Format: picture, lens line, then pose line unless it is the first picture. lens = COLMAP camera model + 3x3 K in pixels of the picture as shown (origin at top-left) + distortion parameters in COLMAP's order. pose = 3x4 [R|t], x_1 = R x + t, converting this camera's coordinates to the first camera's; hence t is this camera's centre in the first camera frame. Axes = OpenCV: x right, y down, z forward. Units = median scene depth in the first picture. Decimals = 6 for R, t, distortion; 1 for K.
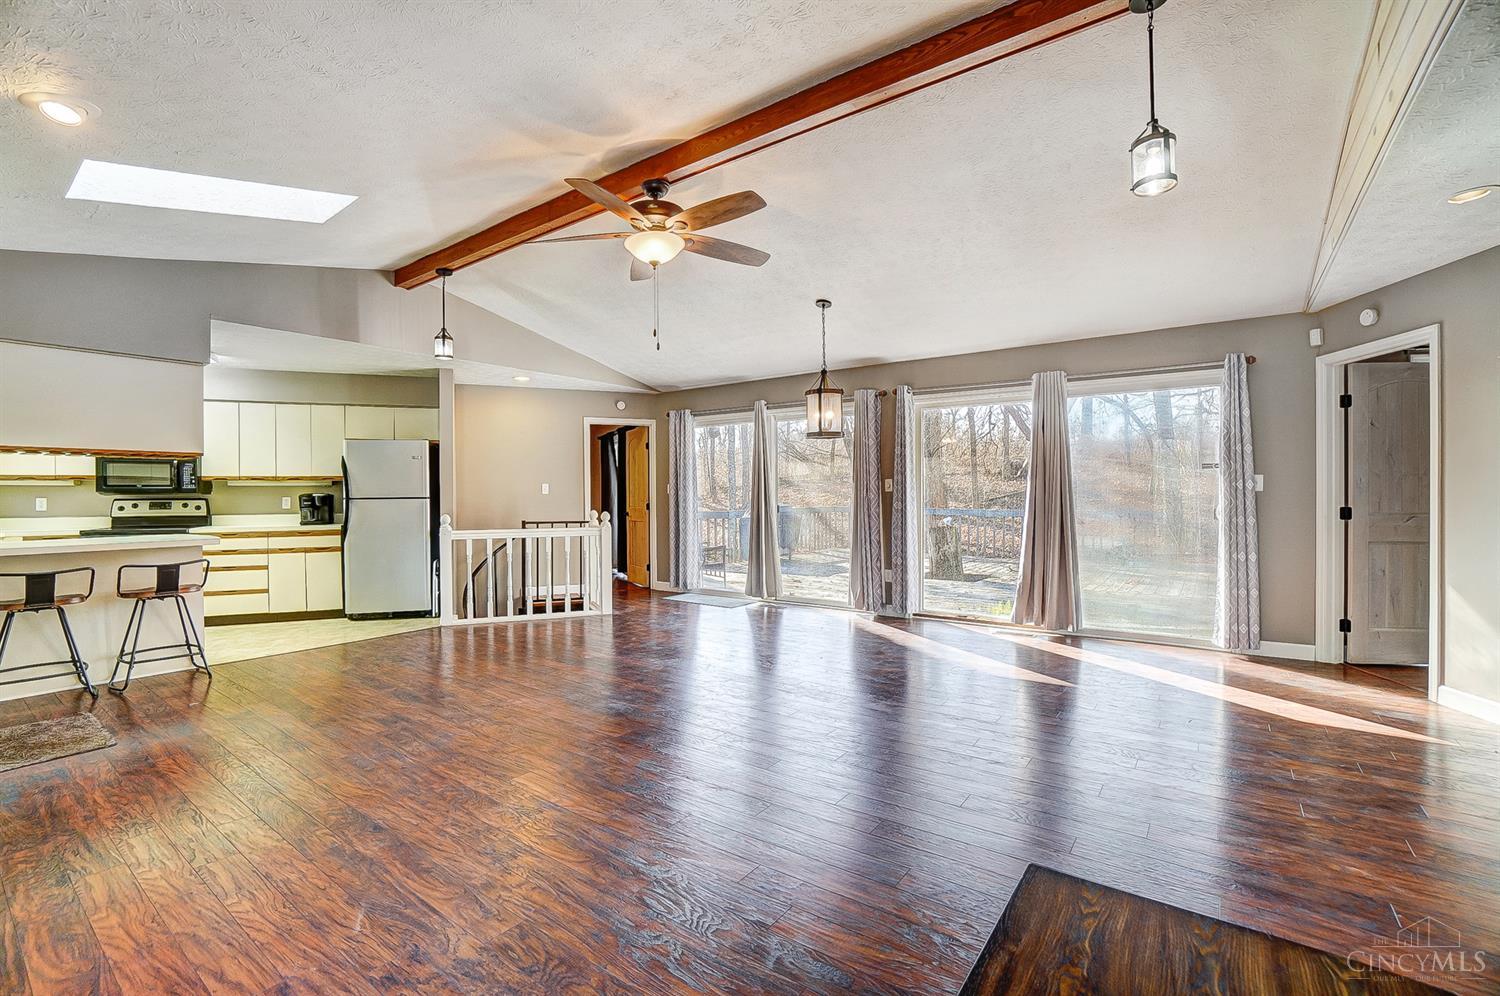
lens RADIAL K [[653.4, 0, 758.3], [0, 653.4, 495.5], [0, 0, 1]] dist [-0.004365, 0.000920]
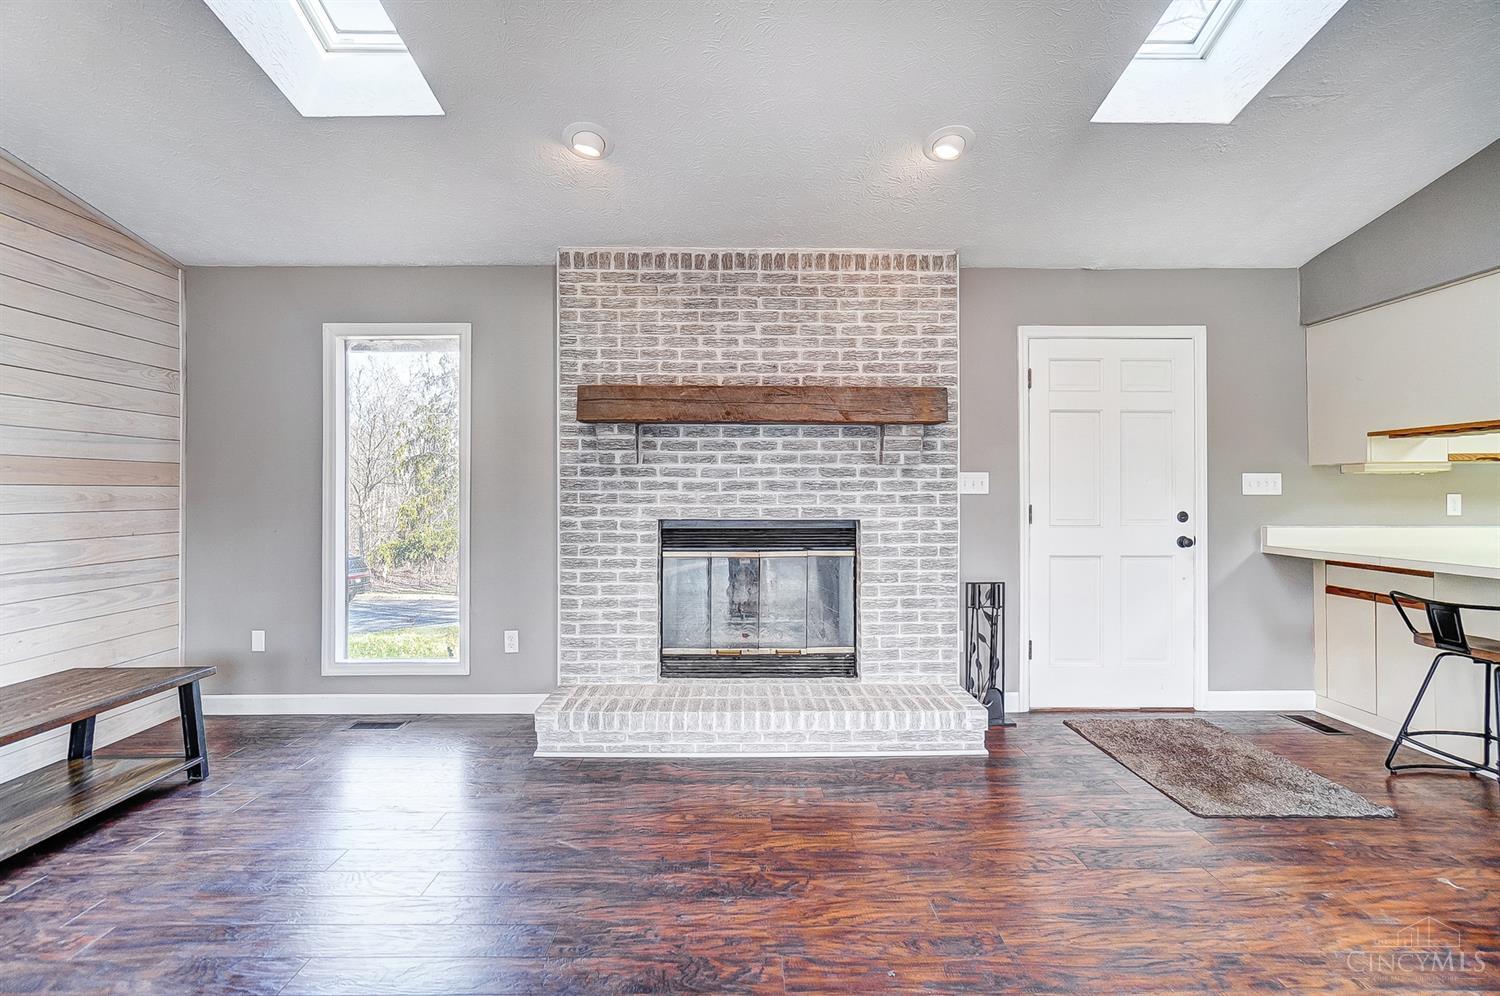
lens RADIAL K [[653.4, 0, 754.1], [0, 653.4, 492.5], [0, 0, 1]] dist [-0.004365, 0.000920]
pose [[-0.812212, 0.011277, -0.583253, -0.137182], [0.013987, 0.999902, -0.000144, -0.009075], [0.583194, -0.008275, -0.812290, 1.666958]]
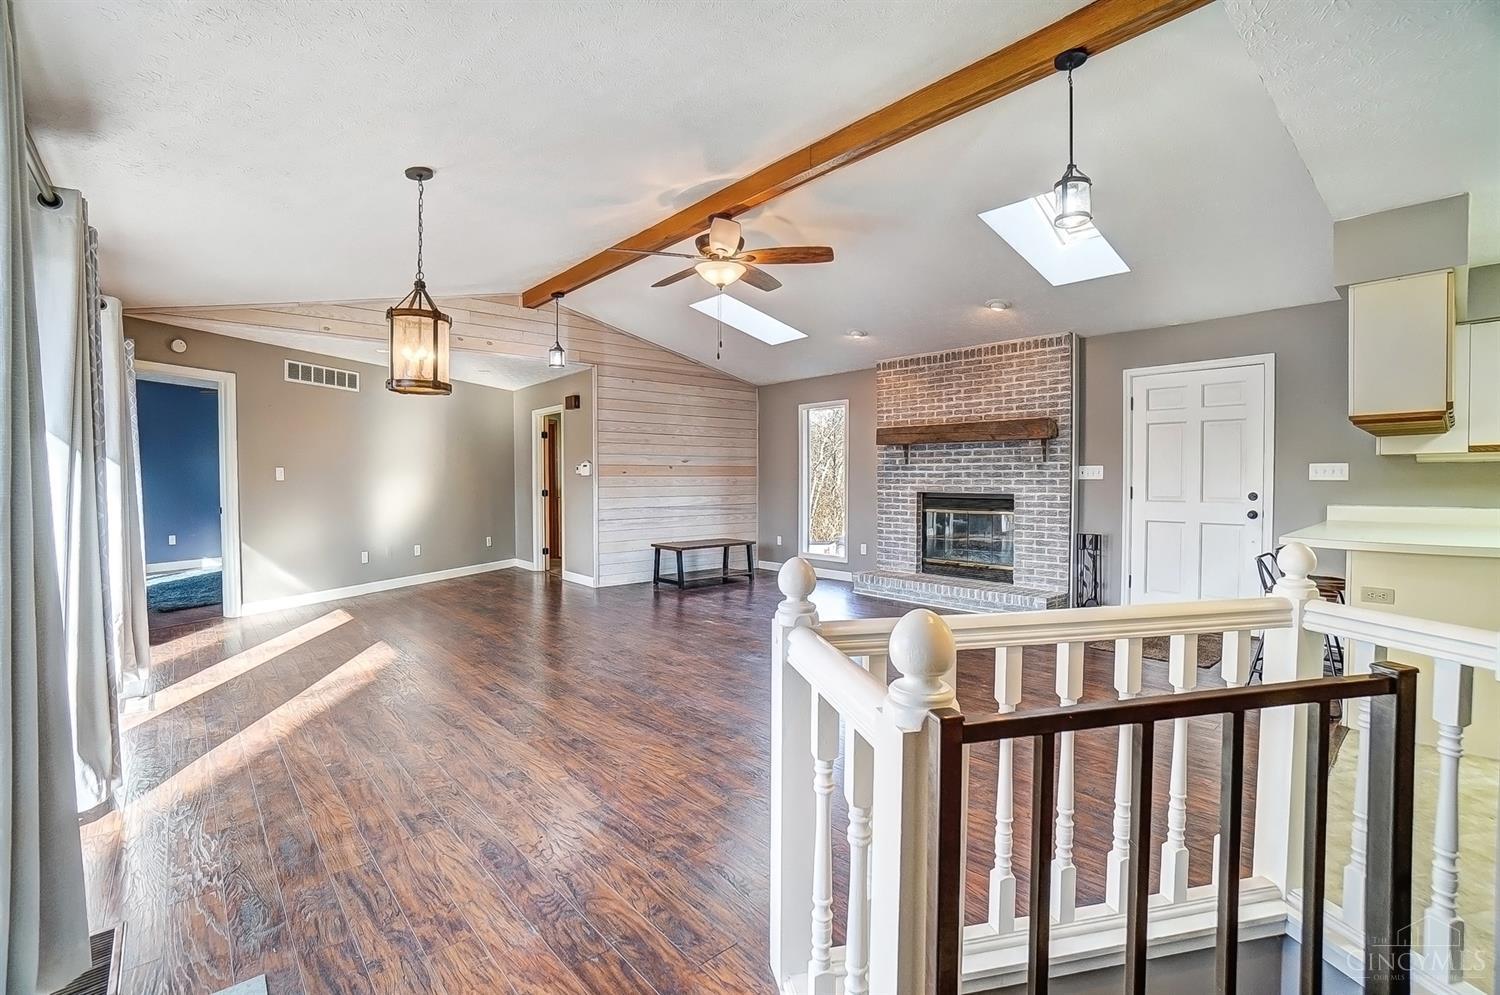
lens RADIAL K [[653.4, 0, 750.4], [0, 653.4, 500.0], [0, 0, 1]] dist [-0.004365, 0.000920]
pose [[-0.975978, 0.005972, 0.217785, -0.381666], [0.011600, 0.999631, 0.024572, -0.003732], [-0.217558, 0.026508, -0.975687, 2.371259]]
